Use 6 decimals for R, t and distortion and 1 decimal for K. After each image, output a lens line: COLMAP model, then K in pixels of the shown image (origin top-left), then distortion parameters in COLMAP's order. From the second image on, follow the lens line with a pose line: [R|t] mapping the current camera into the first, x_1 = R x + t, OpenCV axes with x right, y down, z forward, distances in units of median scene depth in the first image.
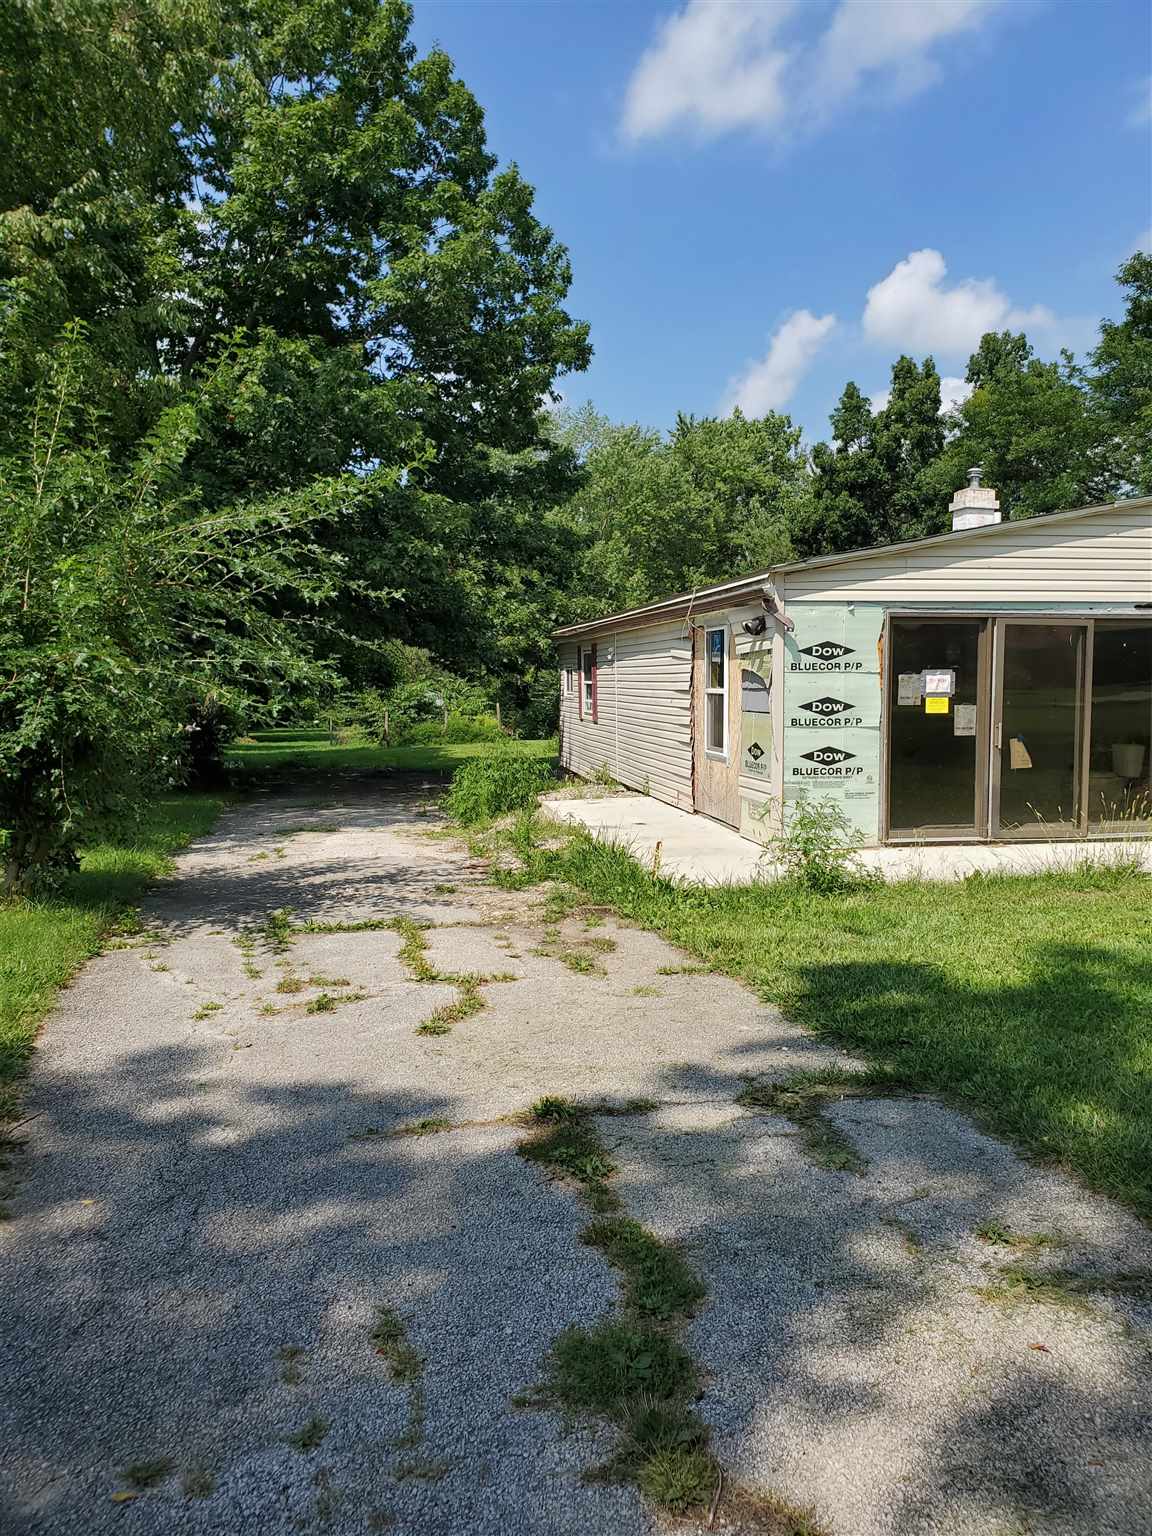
lens RADIAL K [[1189.1, 0, 644.7], [0, 1189.1, 785.1], [0, 0, 1]] dist [0.096240, -0.210859]
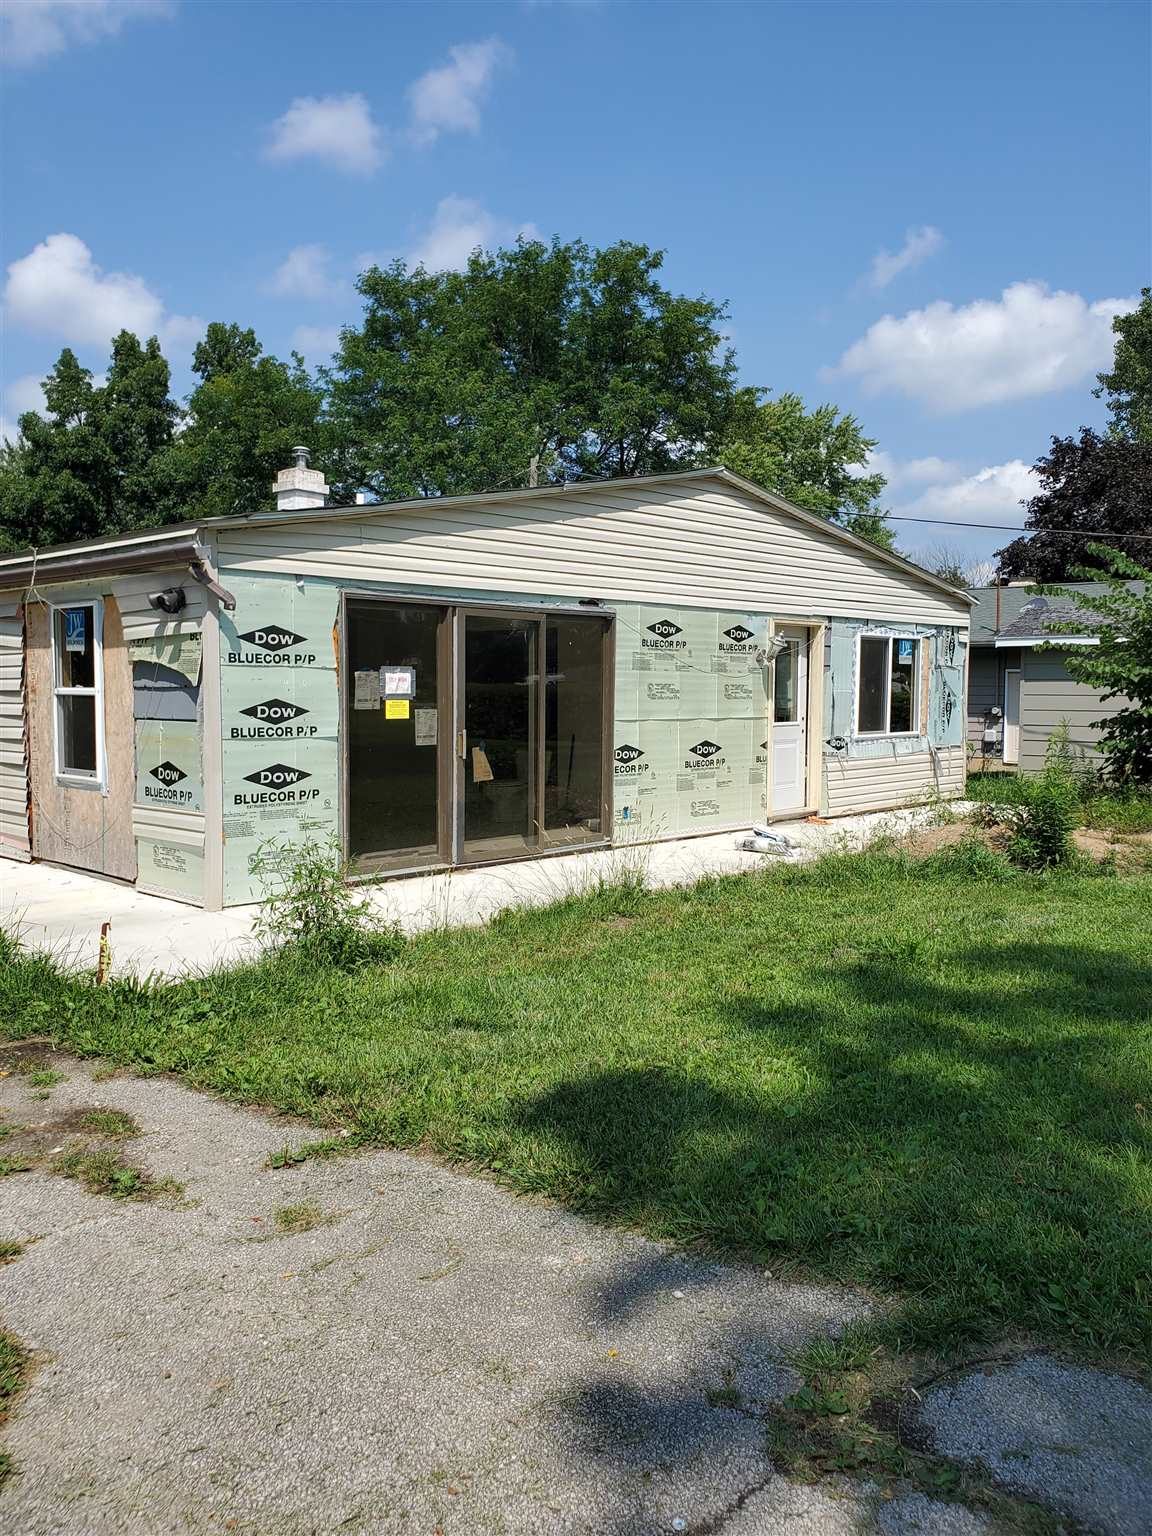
lens RADIAL K [[1189.1, 0, 644.7], [0, 1189.1, 785.1], [0, 0, 1]] dist [0.096240, -0.210859]
pose [[0.809858, -0.045498, 0.584859, -0.102076], [0.048226, 0.998777, 0.010920, -0.015682], [-0.584640, 0.019362, 0.811061, 0.237983]]
